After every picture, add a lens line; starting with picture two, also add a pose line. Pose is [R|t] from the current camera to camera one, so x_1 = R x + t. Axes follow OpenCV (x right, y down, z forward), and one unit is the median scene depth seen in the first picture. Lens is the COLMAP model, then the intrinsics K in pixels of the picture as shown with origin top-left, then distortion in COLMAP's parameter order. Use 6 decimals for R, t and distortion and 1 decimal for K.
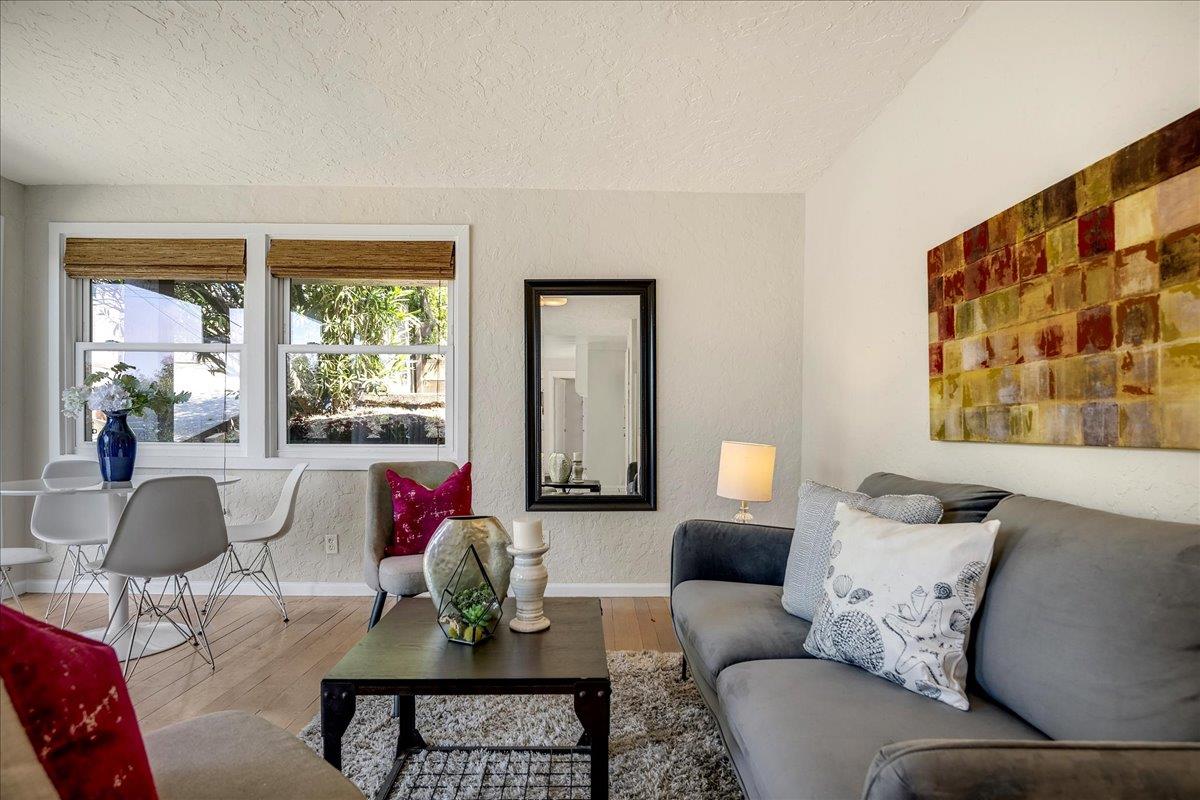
lens RADIAL K [[623.4, 0, 602.8], [0, 623.4, 433.9], [0, 0, 1]] dist [0.002193, -0.022138]
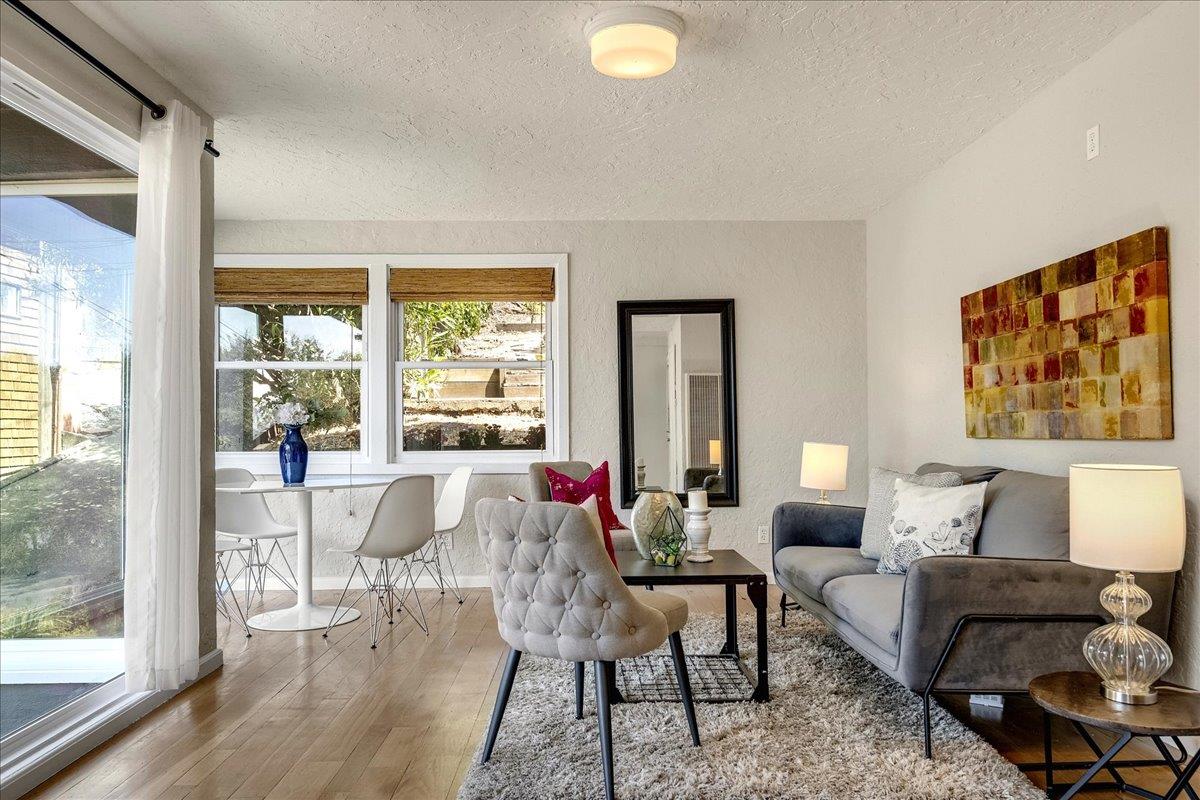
lens RADIAL K [[827.8, 0, 602.4], [0, 827.8, 415.0], [0, 0, 1]] dist [0.003926, -0.002143]
pose [[0.999875, -0.014363, 0.006567, -0.272457], [0.014565, 0.999387, -0.031847, 0.006178], [-0.006105, 0.031938, 0.999471, -0.791383]]
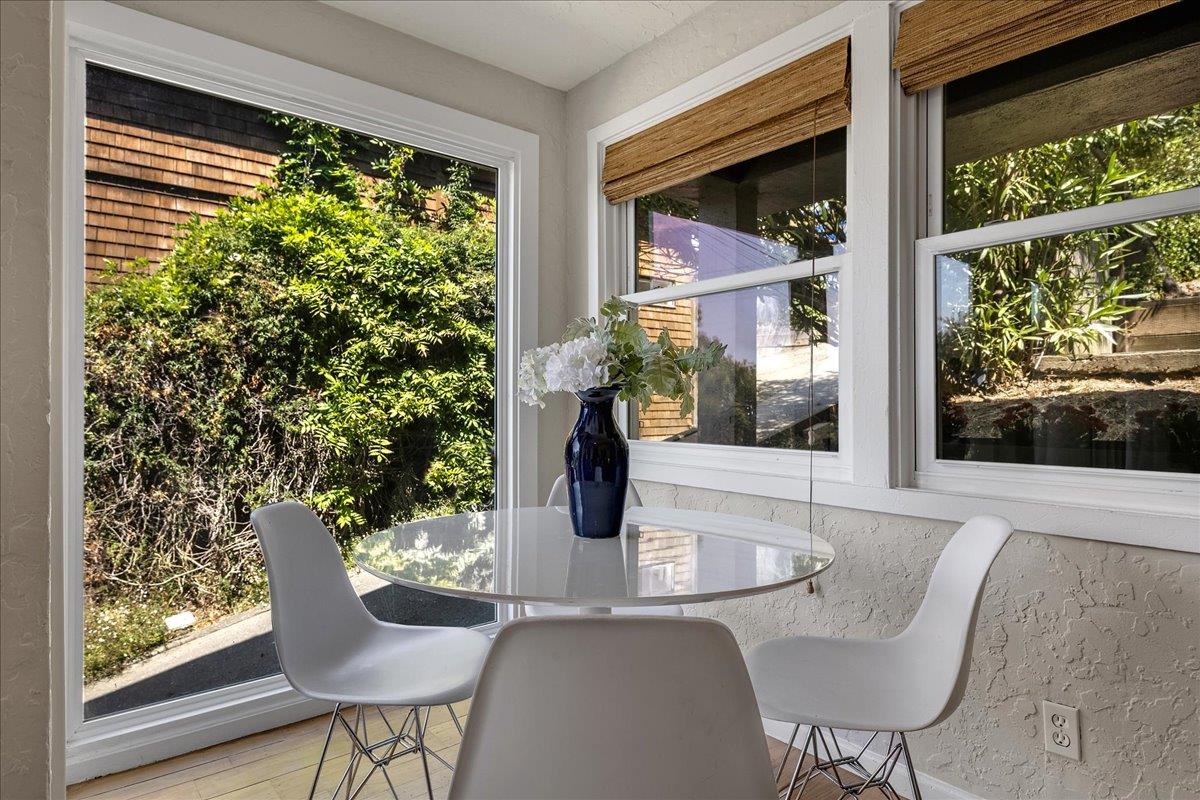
lens RADIAL K [[656.0, 0, 599.3], [0, 656.0, 406.1], [0, 0, 1]] dist [0.034058, -0.029332]
pose [[0.624583, -0.010291, -0.780891, -0.481874], [-0.004174, 0.999855, -0.016515, -0.021645], [0.780947, 0.013575, 0.624449, 0.861089]]
